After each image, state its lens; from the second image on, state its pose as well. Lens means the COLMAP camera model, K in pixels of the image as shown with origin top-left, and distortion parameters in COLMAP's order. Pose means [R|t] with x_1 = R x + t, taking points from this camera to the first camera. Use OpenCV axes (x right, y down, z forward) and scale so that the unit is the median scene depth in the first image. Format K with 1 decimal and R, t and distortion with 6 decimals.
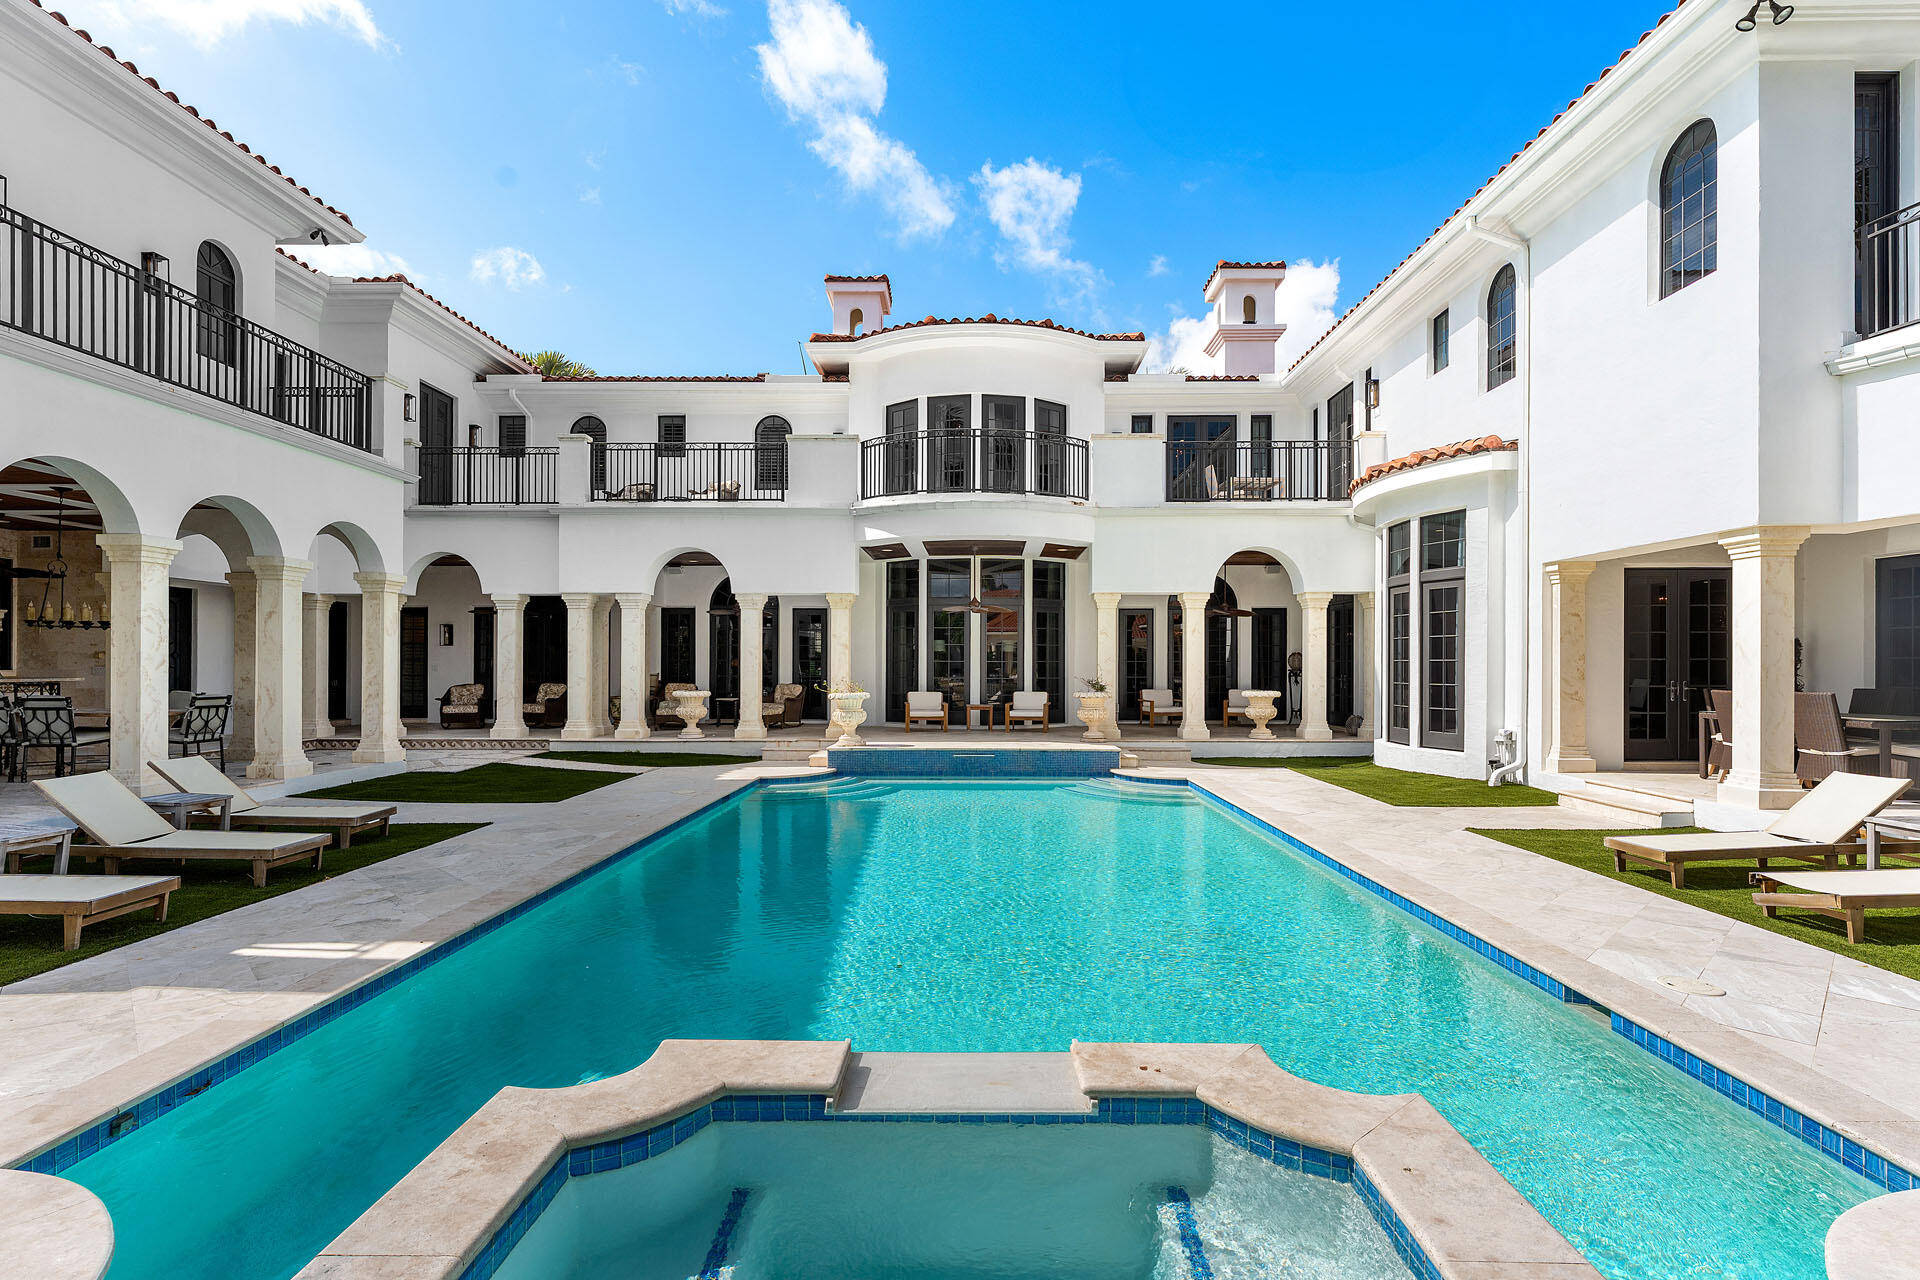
lens RADIAL K [[905.5, 0, 955.6], [0, 905.5, 658.7], [0, 0, 1]] dist [-0.011780, 0.000961]
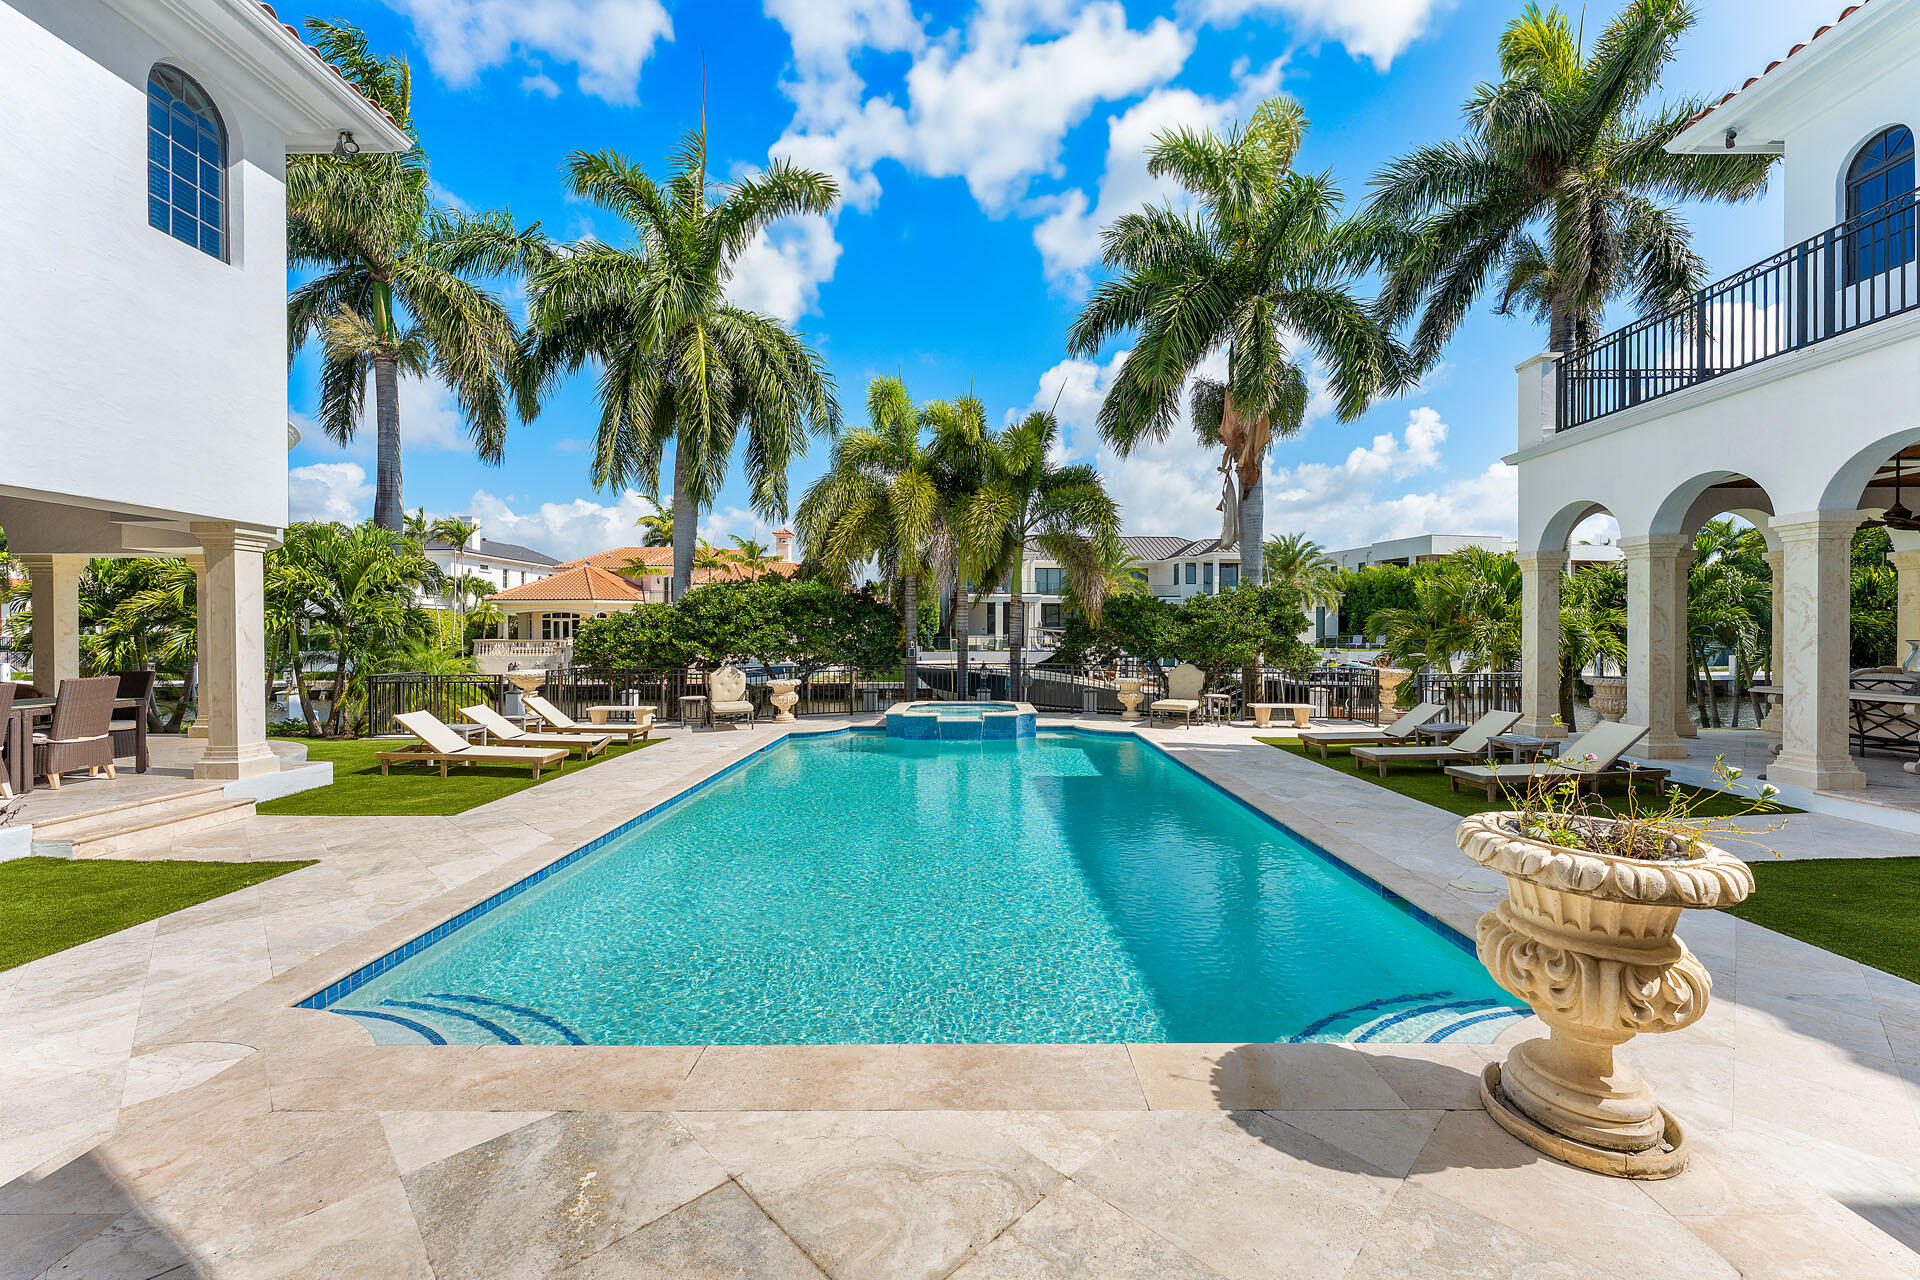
lens RADIAL K [[785.5, 0, 967.5], [0, 785.5, 631.2], [0, 0, 1]] dist [-0.003753, -0.000283]
pose [[-0.999773, 0.001531, -0.021250, 0.013121], [0.001809, 0.999913, -0.013039, -0.000122], [0.021229, -0.013074, -0.999689, 1.190160]]
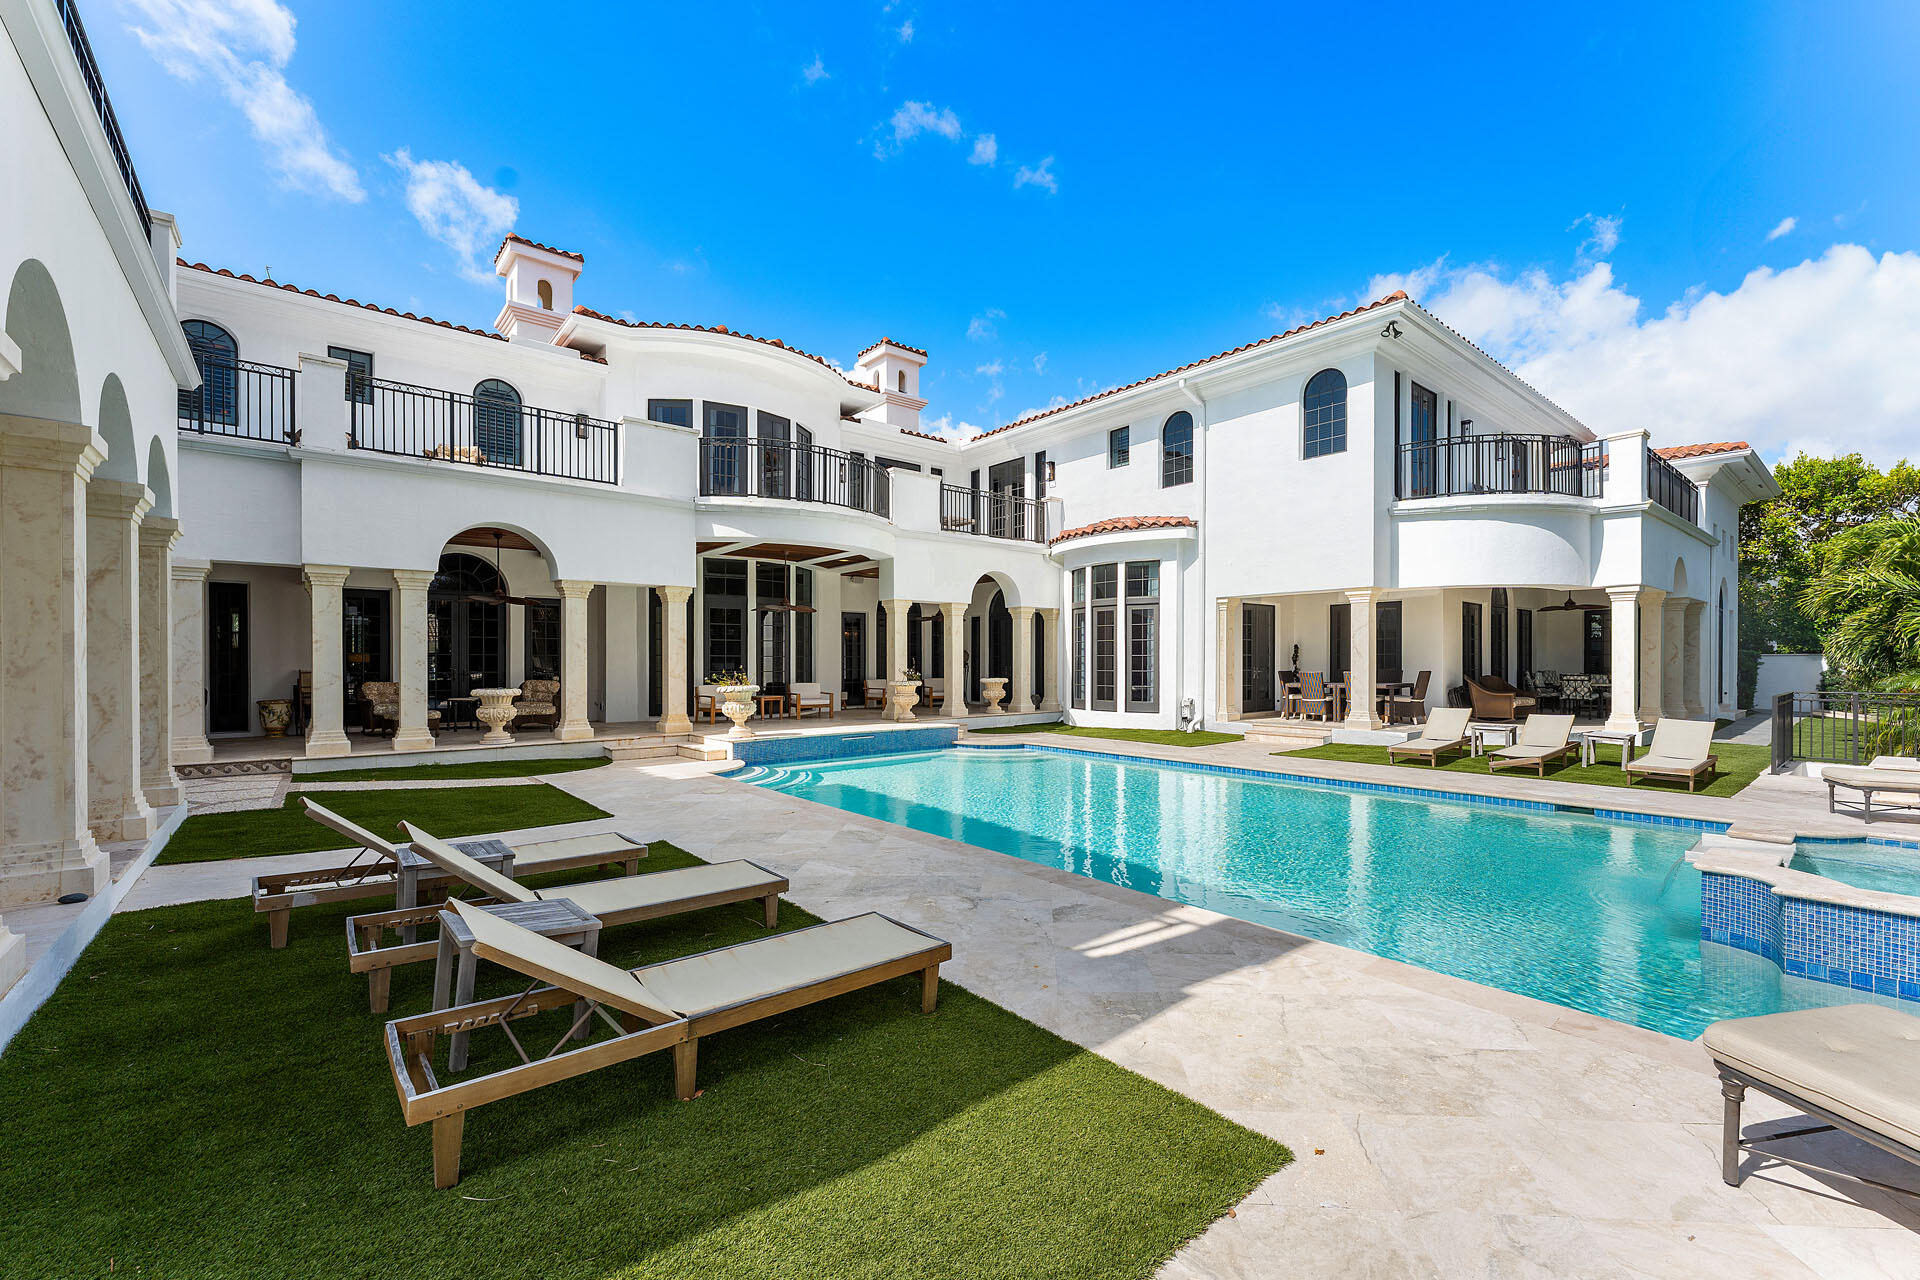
lens RADIAL K [[785.5, 0, 960.0], [0, 785.5, 655.3], [0, 0, 1]] dist [-0.003753, -0.000283]
pose [[0.750831, 0.003801, 0.660483, -0.543738], [-0.003233, 0.999993, -0.002080, 0.004818], [-0.660487, -0.000573, 0.750838, 0.177086]]
